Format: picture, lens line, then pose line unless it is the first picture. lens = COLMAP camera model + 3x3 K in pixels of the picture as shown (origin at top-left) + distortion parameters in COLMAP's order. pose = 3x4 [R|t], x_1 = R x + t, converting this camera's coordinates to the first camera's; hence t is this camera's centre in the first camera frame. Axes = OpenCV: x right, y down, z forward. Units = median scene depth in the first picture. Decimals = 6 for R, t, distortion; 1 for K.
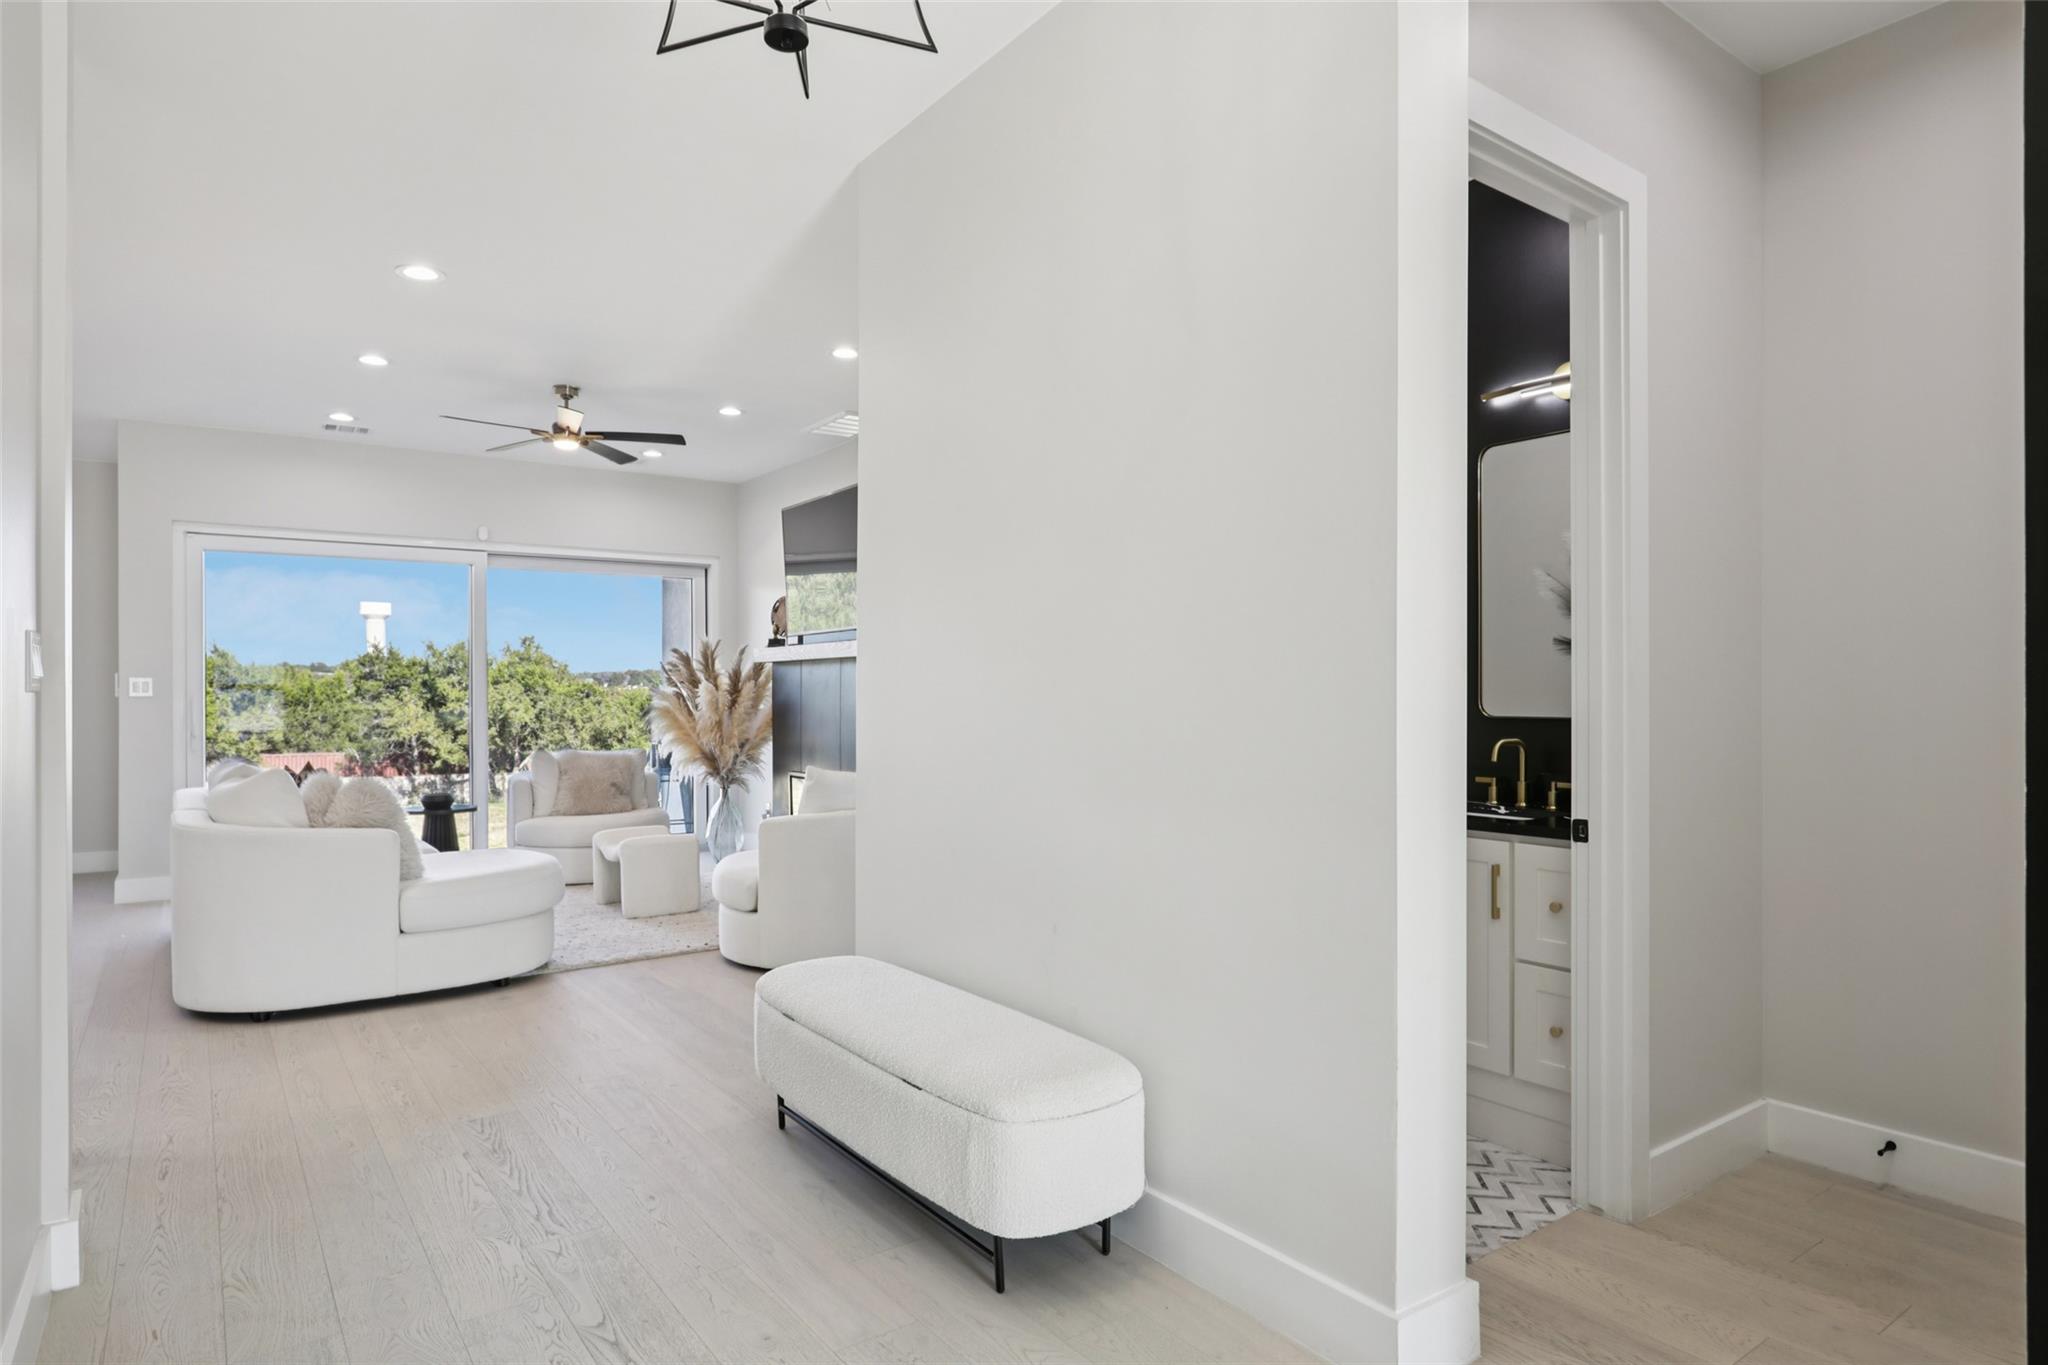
lens RADIAL K [[1158.0, 0, 1024.9], [0, 1158.0, 696.4], [0, 0, 1]] dist [-0.002111, -0.000541]
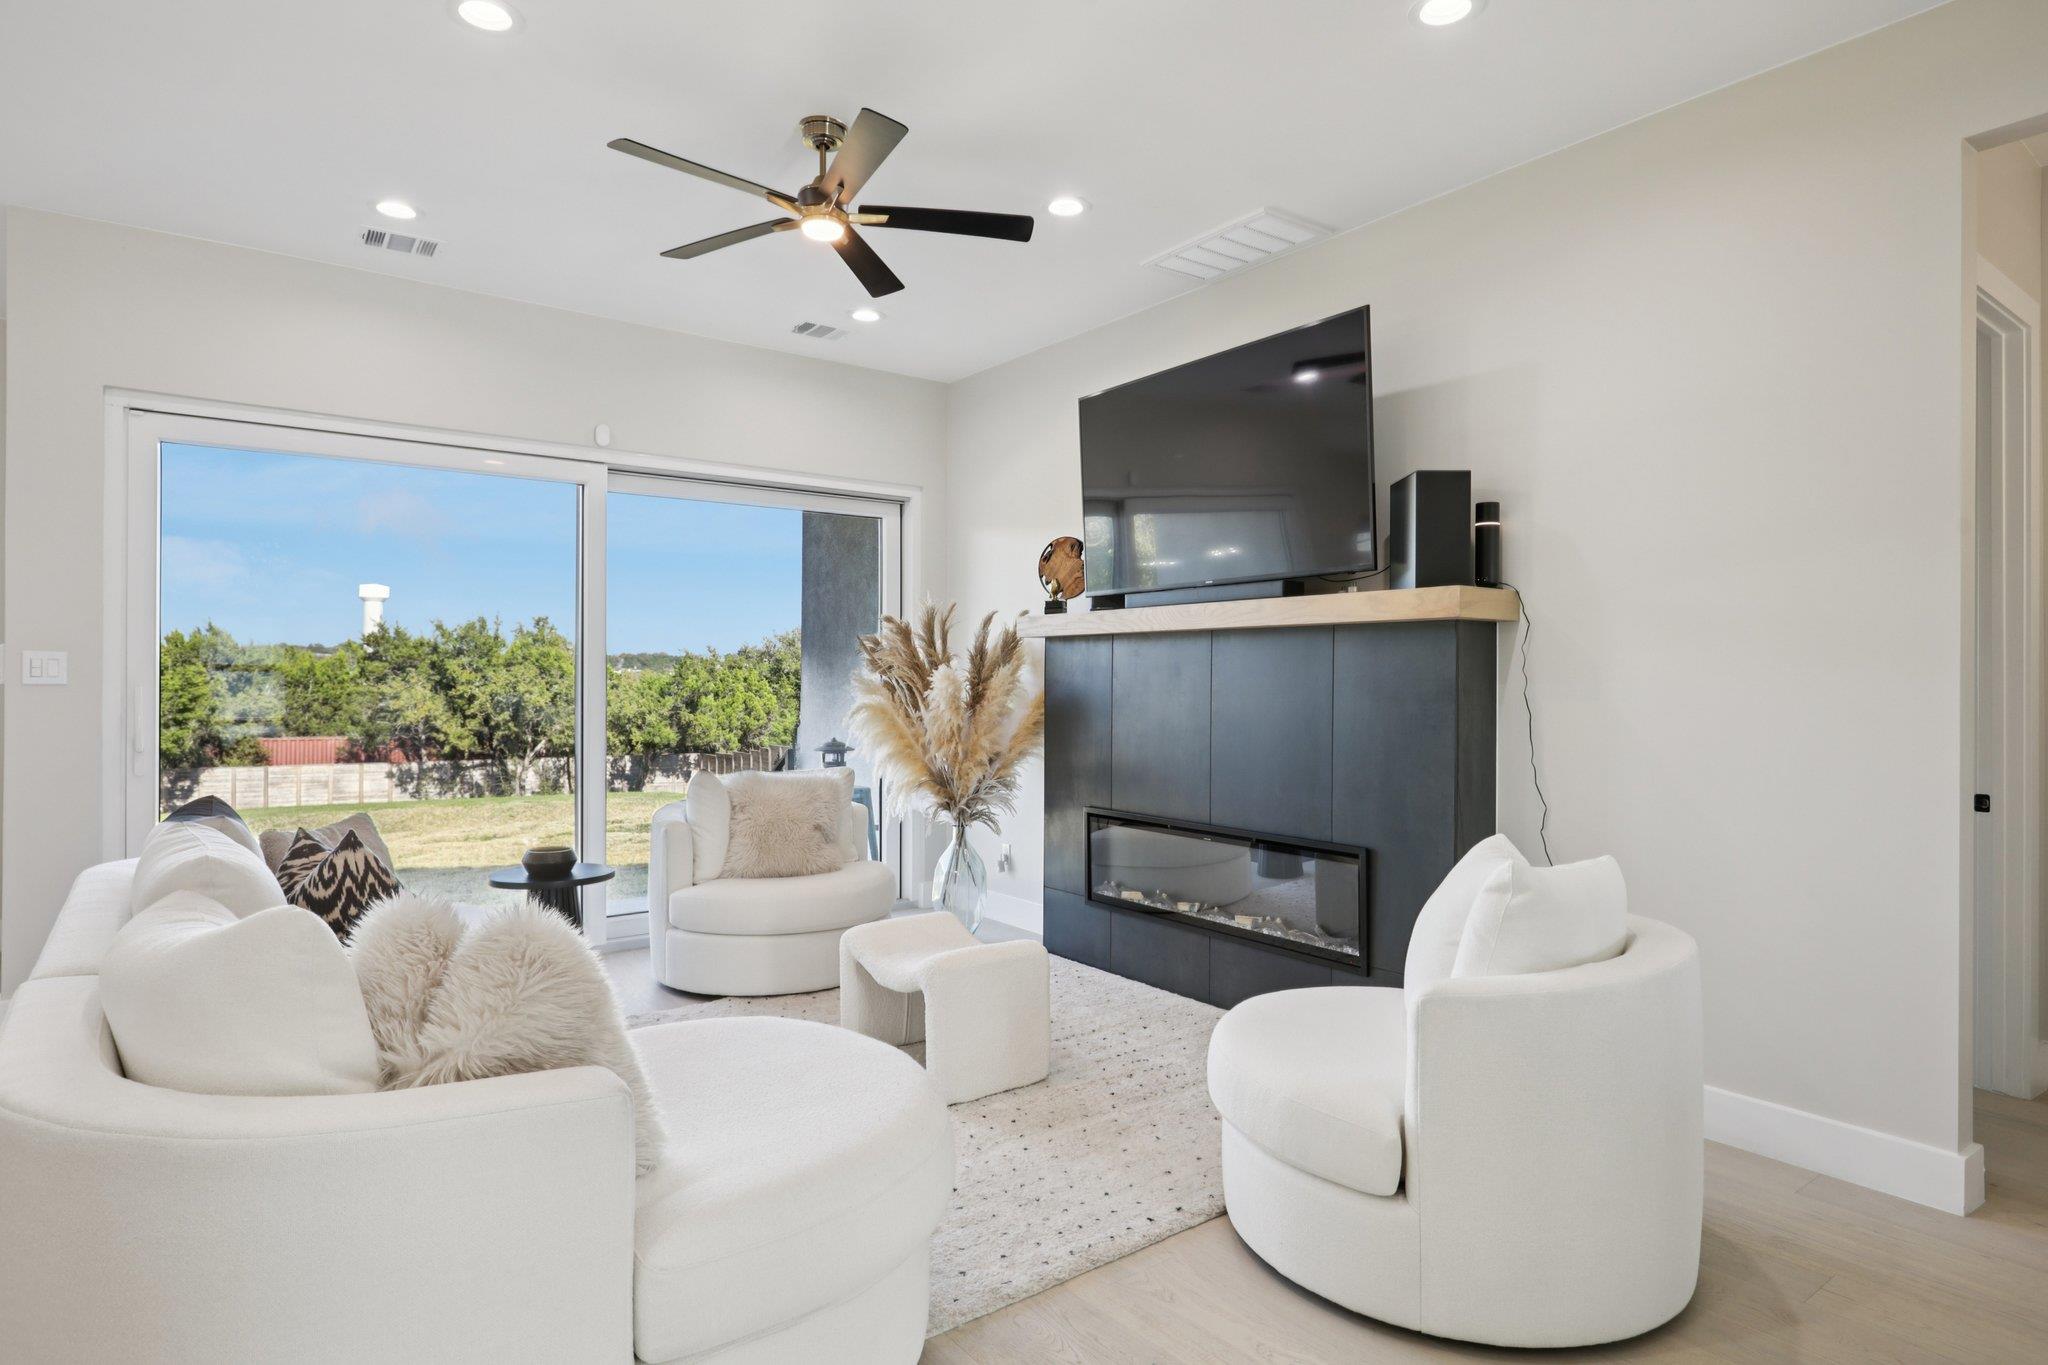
lens RADIAL K [[1121.3, 0, 1024.0], [0, 1121.3, 682.5], [0, 0, 1]] dist [0.003910, 0.000911]
pose [[0.999865, 0.008403, 0.014112, -0.045687], [-0.008402, 0.999965, -0.000081, -0.000740], [-0.014112, -0.000038, 0.999900, 0.069880]]
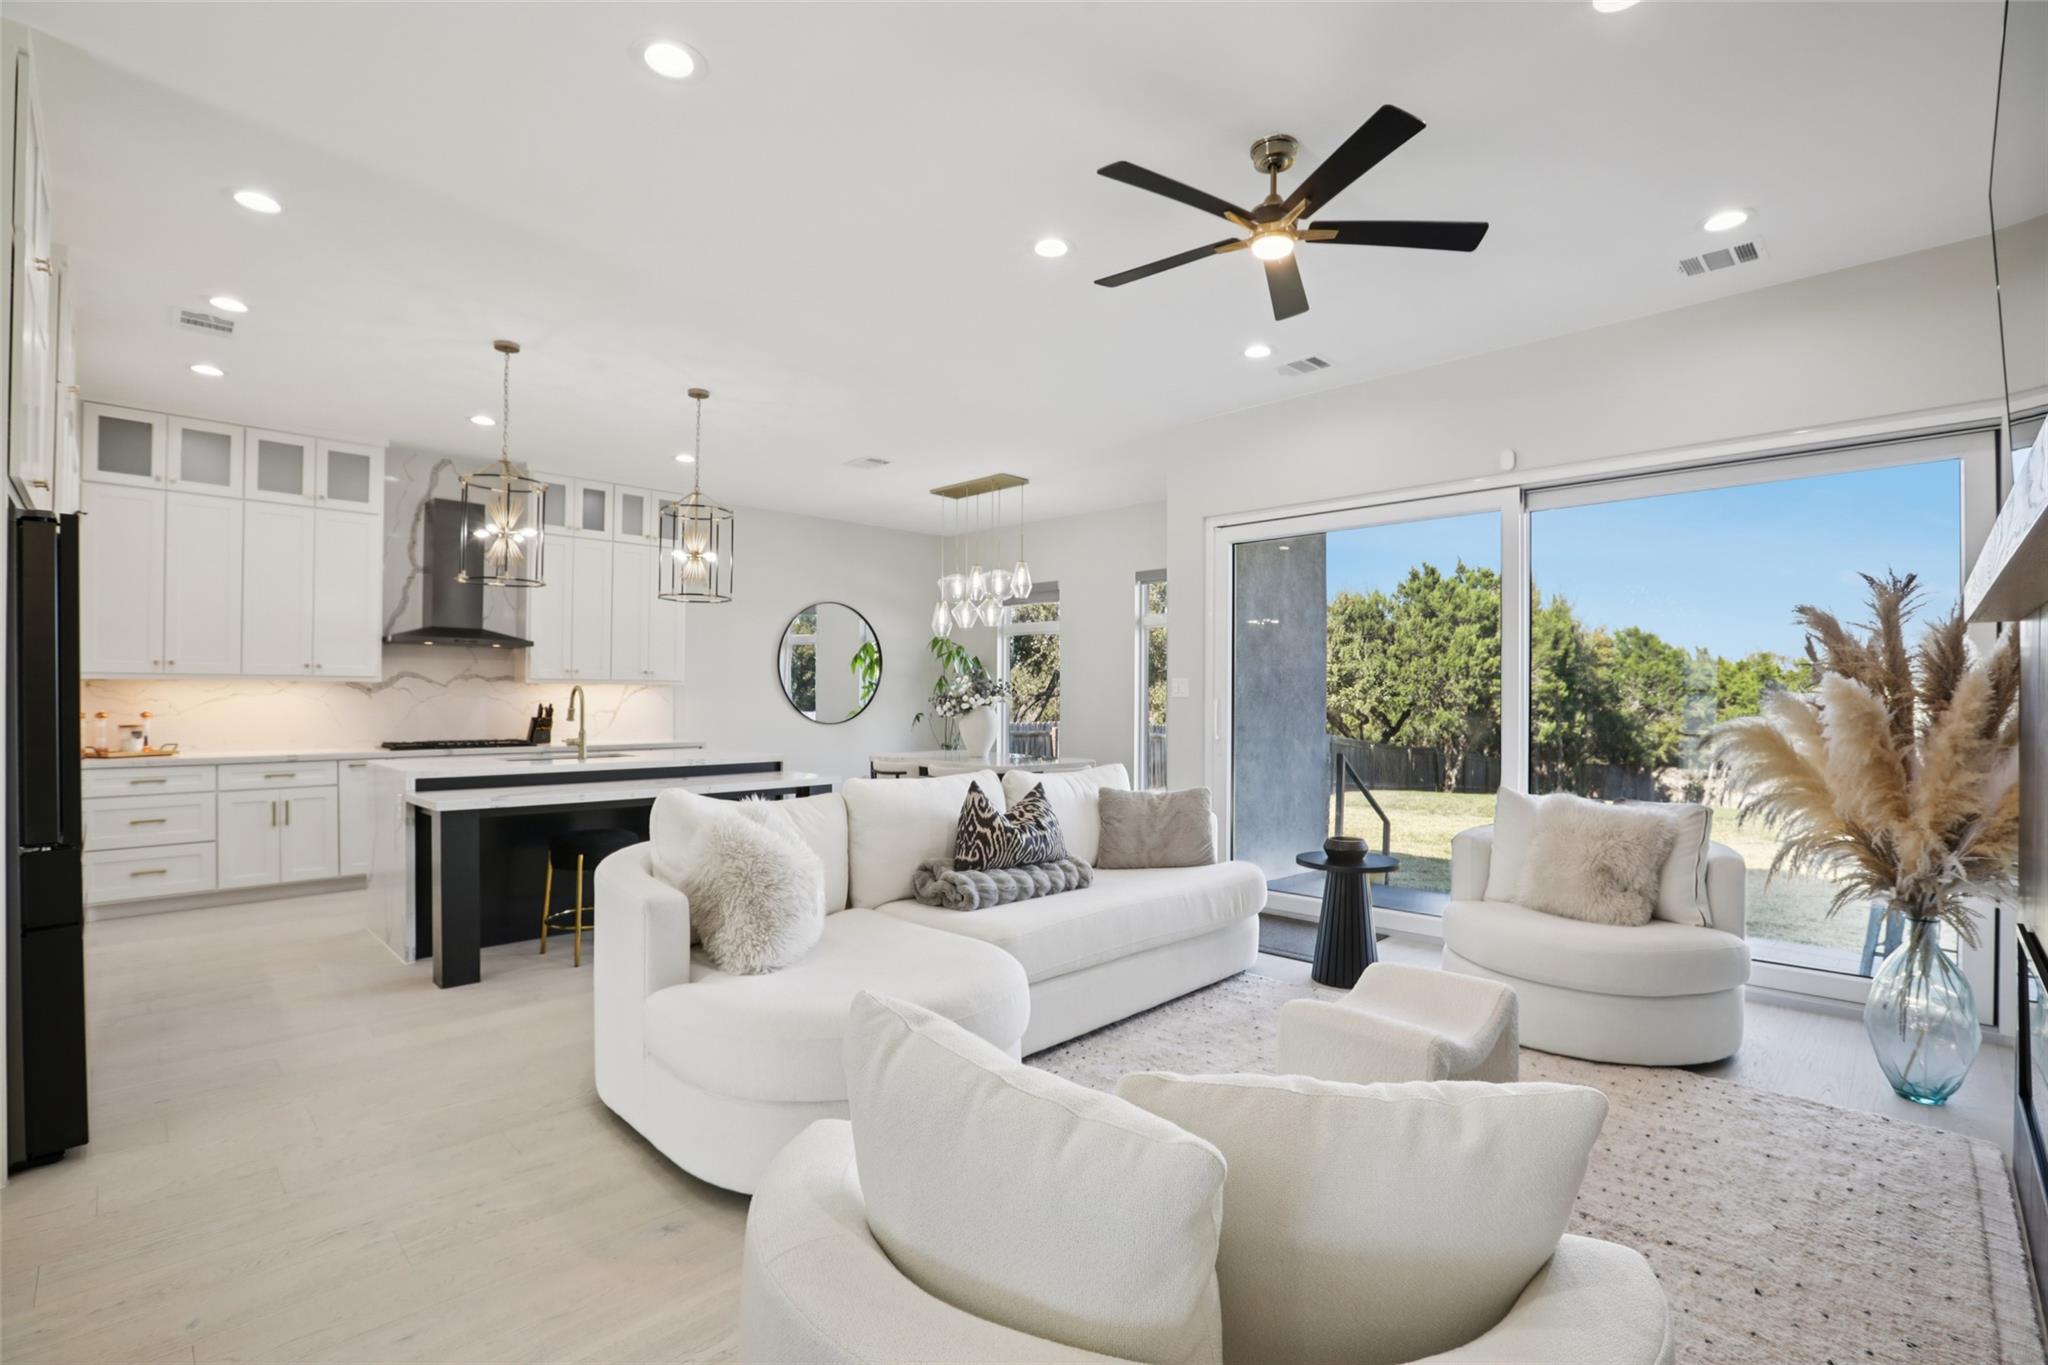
lens RADIAL K [[937.9, 0, 1029.9], [0, 937.9, 685.9], [0, 0, 1]] dist [-0.055818, 0.017511]
pose [[0.169330, -0.001870, -0.985558, 0.003139], [-0.006863, 0.999972, -0.003076, -0.001071], [0.985536, 0.007285, 0.169312, 0.121080]]
